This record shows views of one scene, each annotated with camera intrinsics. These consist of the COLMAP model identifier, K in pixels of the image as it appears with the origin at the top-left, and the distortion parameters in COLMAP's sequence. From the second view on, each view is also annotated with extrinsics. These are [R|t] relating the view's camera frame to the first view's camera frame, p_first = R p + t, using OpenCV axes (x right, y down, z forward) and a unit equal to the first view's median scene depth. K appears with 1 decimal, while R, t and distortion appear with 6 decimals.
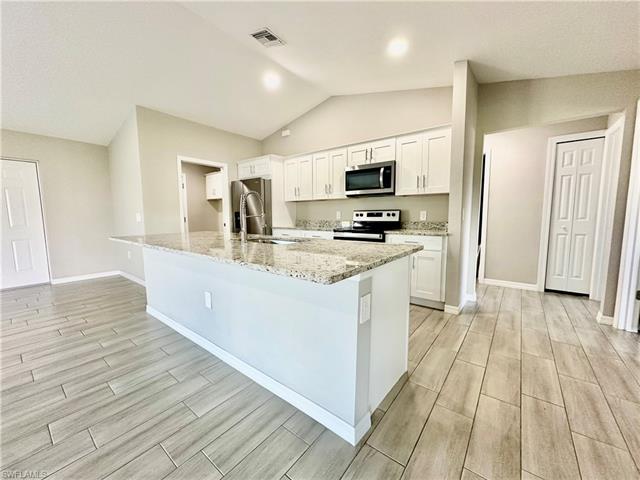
lens RADIAL K [[256.2, 0, 320.5], [0, 256.2, 240.2], [0, 0, 1]] dist [0.003920, 0.001299]
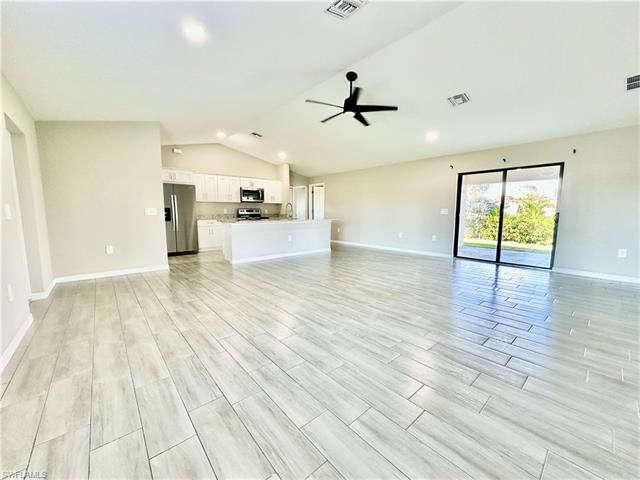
lens RADIAL K [[256.2, 0, 319.5], [0, 256.2, 239.9], [0, 0, 1]] dist [0.003920, 0.001299]
pose [[0.195057, -0.105513, 0.975100, -1.935829], [0.090346, 0.991902, 0.089259, 0.003907], [-0.976622, 0.070686, 0.203010, 0.009820]]
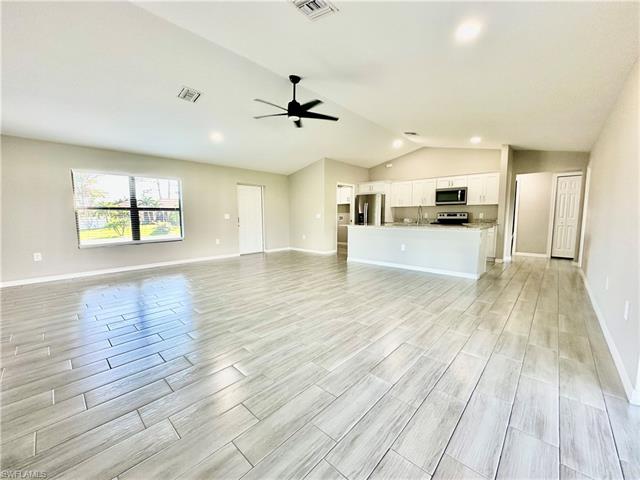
lens RADIAL K [[256.2, 0, 321.1], [0, 256.2, 240.5], [0, 0, 1]] dist [0.003920, 0.001299]
pose [[0.996982, 0.011210, -0.076817, -0.614134], [-0.011402, 0.999933, -0.002067, 0.101013], [0.076789, 0.002937, 0.997043, -0.947115]]
